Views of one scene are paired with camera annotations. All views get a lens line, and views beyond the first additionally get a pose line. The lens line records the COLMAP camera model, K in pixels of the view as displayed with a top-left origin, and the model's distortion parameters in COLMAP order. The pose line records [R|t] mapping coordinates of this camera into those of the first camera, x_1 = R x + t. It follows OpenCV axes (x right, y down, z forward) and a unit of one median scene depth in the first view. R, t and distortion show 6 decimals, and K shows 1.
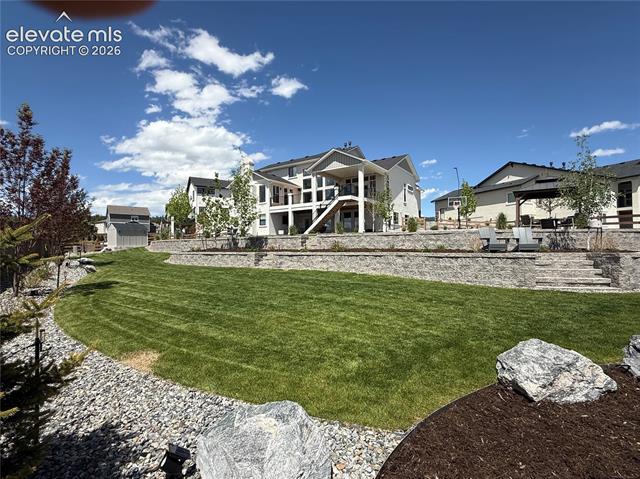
lens RADIAL K [[297.9, 0, 320.0], [0, 297.9, 239.5], [0, 0, 1]] dist [0.000286, 0.000114]
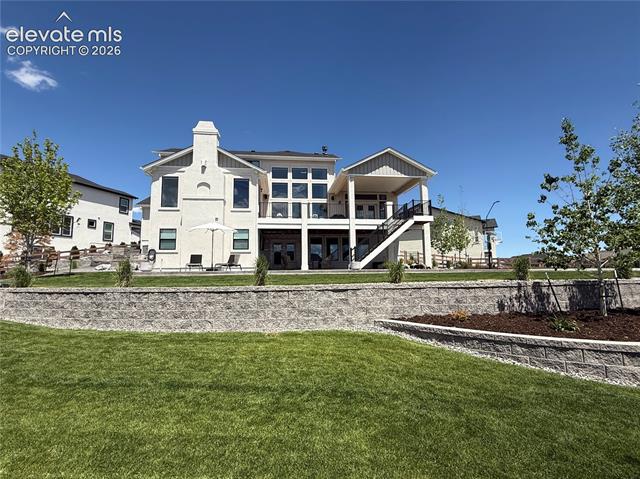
lens RADIAL K [[297.9, 0, 320.0], [0, 297.9, 239.5], [0, 0, 1]] dist [0.000286, 0.000114]
pose [[0.751469, 0.070019, 0.656043, -0.454804], [-0.007112, 0.995155, -0.098065, -0.013917], [-0.659730, 0.069027, 0.748326, 0.504858]]
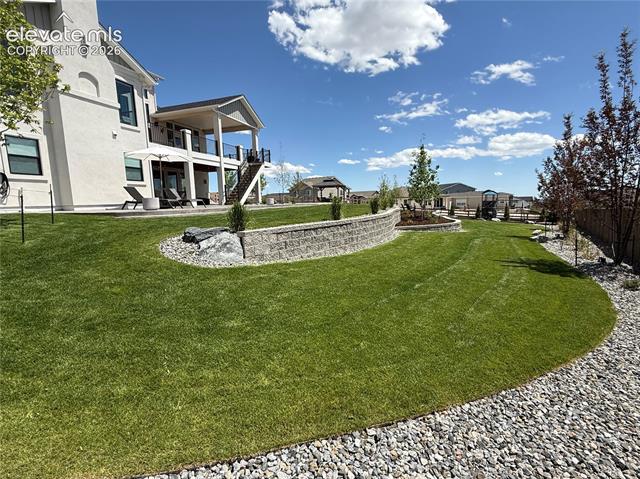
lens RADIAL K [[297.9, 0, 320.0], [0, 297.9, 239.5], [0, 0, 1]] dist [0.000286, 0.000114]
pose [[-0.259189, -0.113176, 0.959173, -0.694949], [0.002445, 0.993031, 0.117832, -0.014556], [-0.965824, 0.032885, -0.257106, 0.868993]]
